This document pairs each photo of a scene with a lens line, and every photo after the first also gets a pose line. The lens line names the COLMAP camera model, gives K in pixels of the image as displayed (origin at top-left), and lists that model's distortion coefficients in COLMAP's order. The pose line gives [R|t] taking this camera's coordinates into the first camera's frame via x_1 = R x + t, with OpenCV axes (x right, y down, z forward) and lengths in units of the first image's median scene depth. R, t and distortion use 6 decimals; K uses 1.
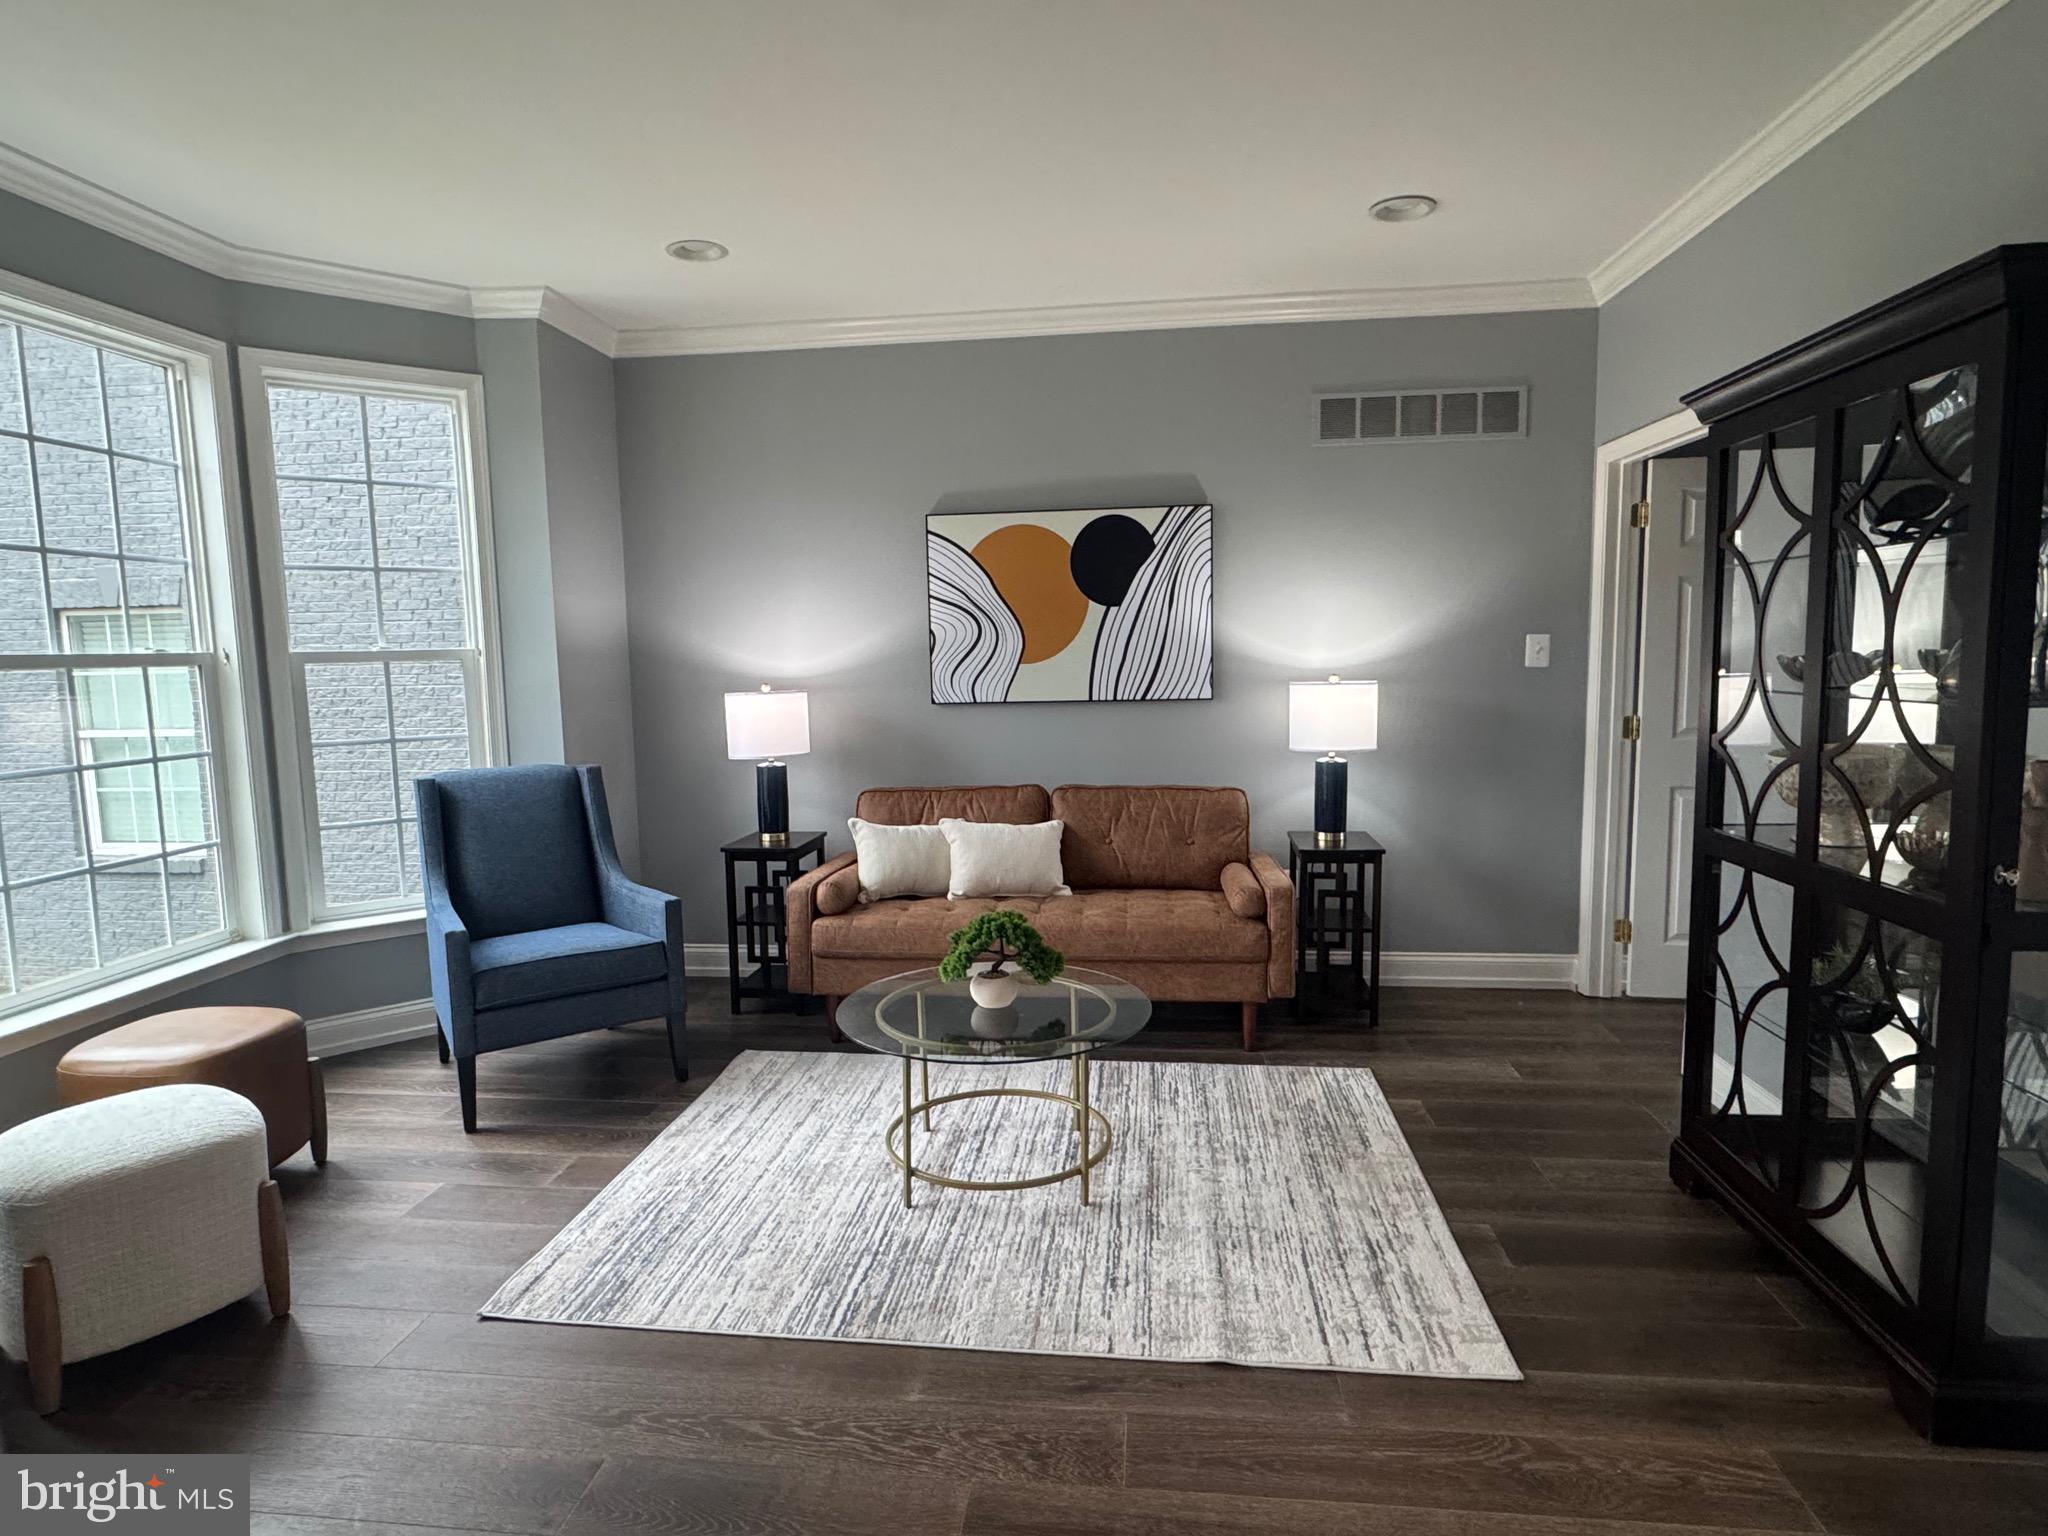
lens RADIAL K [[1137.6, 0, 1020.0], [0, 1137.6, 771.8], [0, 0, 1]] dist [-0.002747, 0.001068]
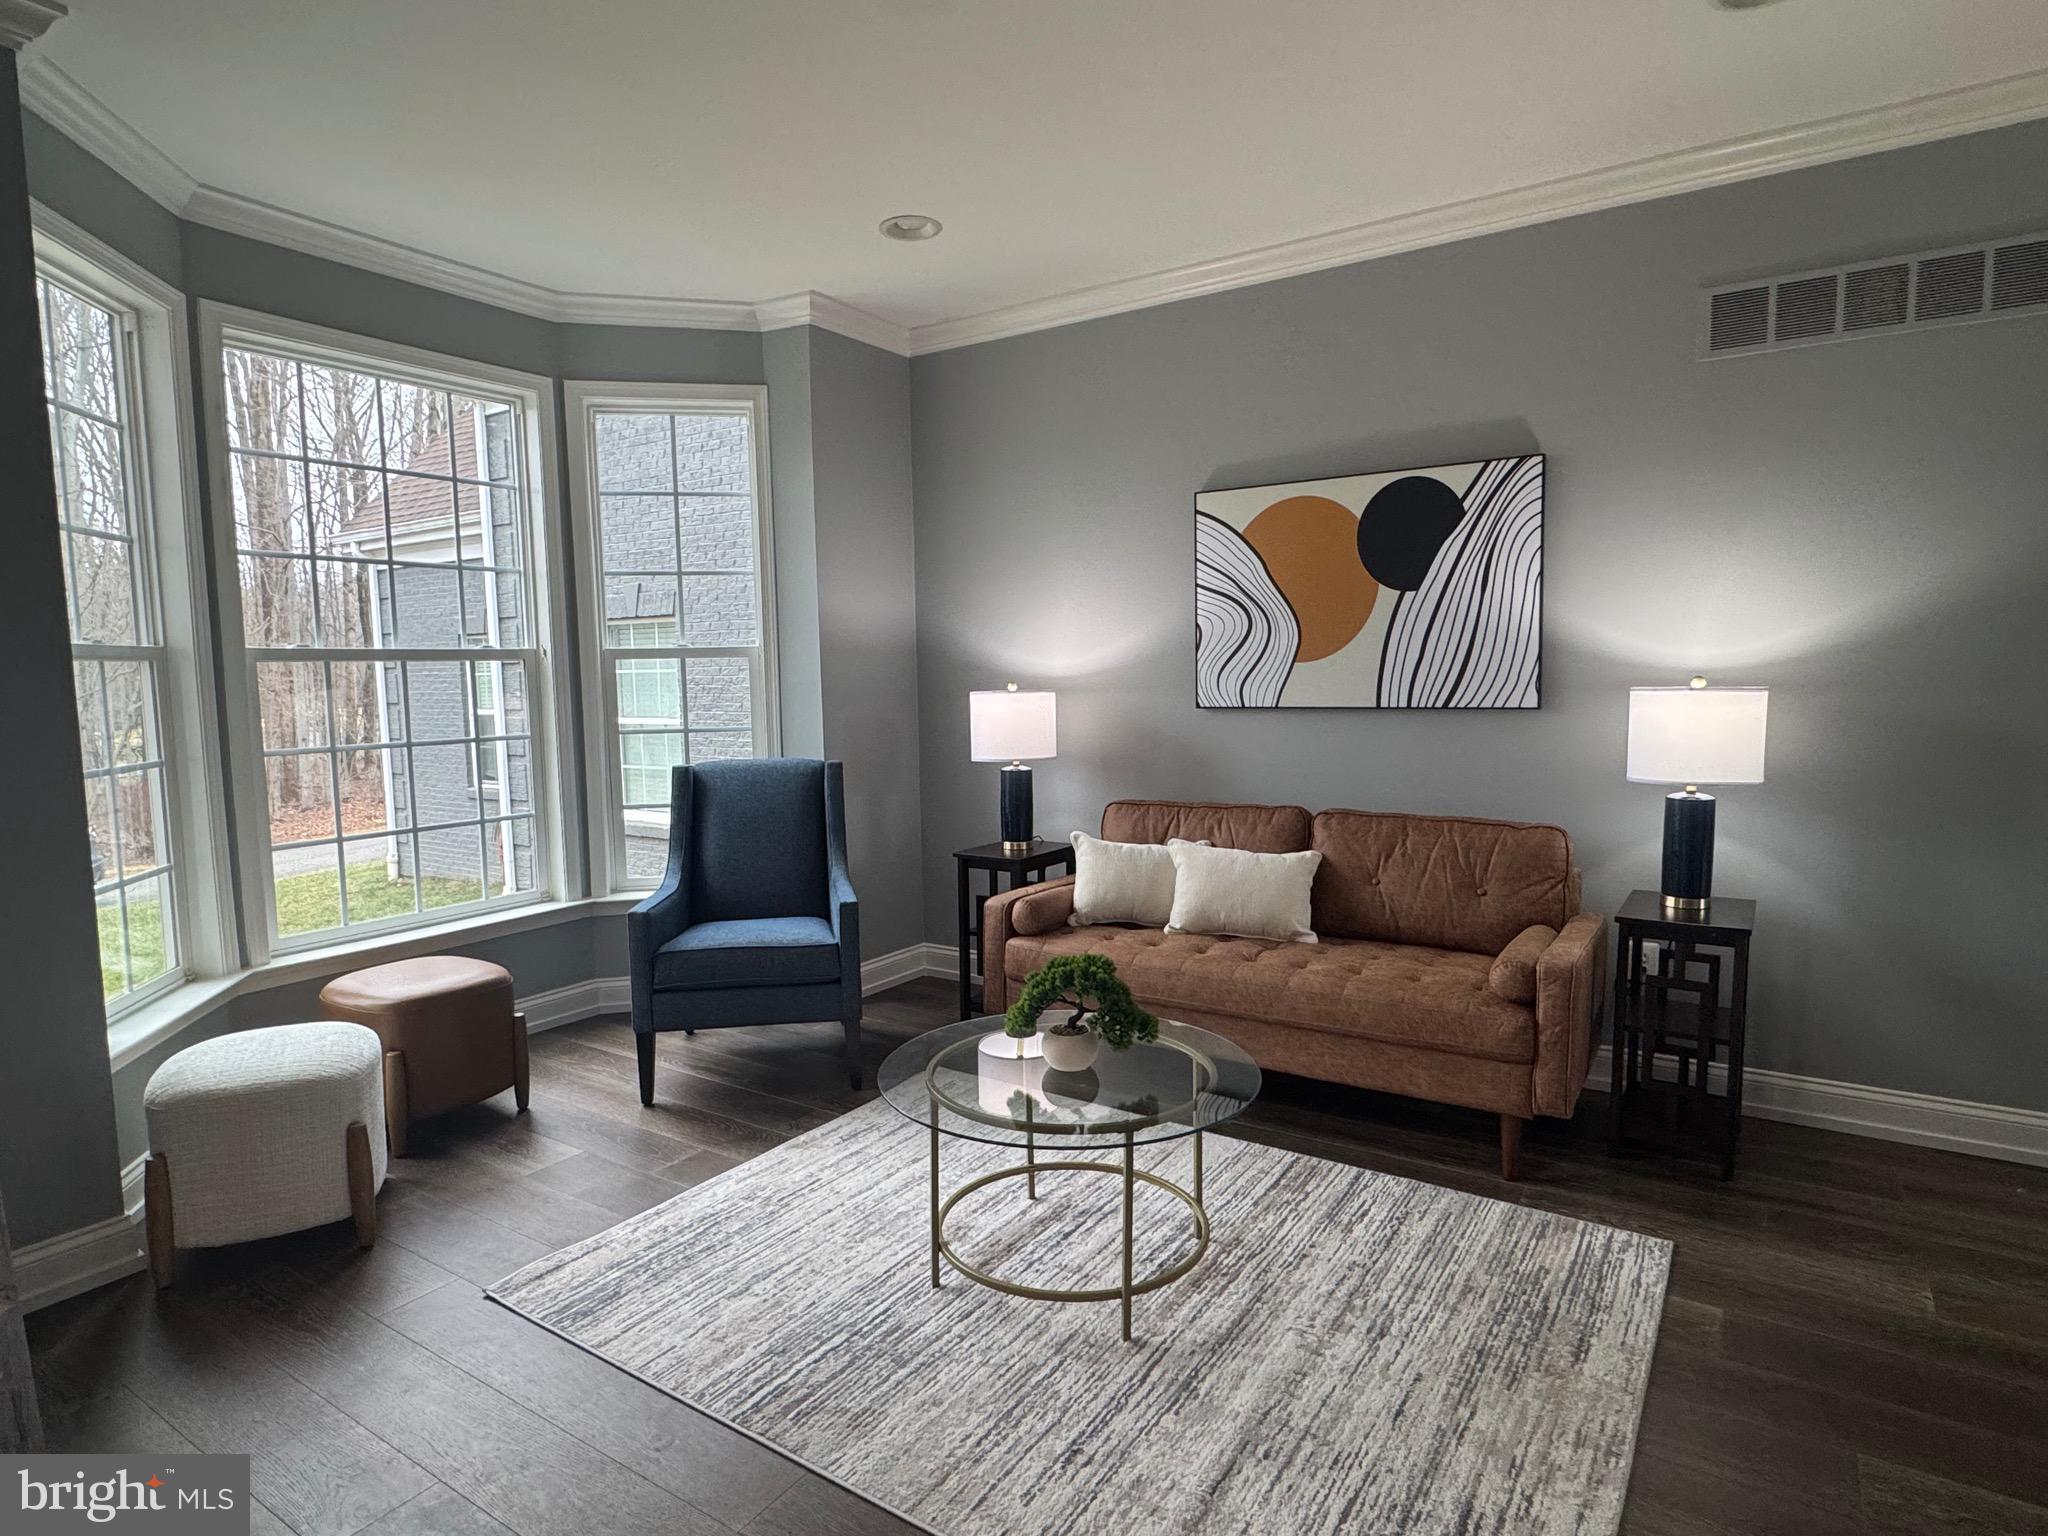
lens RADIAL K [[1137.6, 0, 1025.7], [0, 1137.6, 772.2], [0, 0, 1]] dist [-0.002747, 0.001068]
pose [[0.890829, 0.045654, -0.452039, 0.244971], [-0.048798, 0.998798, 0.004708, -0.009144], [0.451710, 0.017864, 0.891986, 0.188742]]
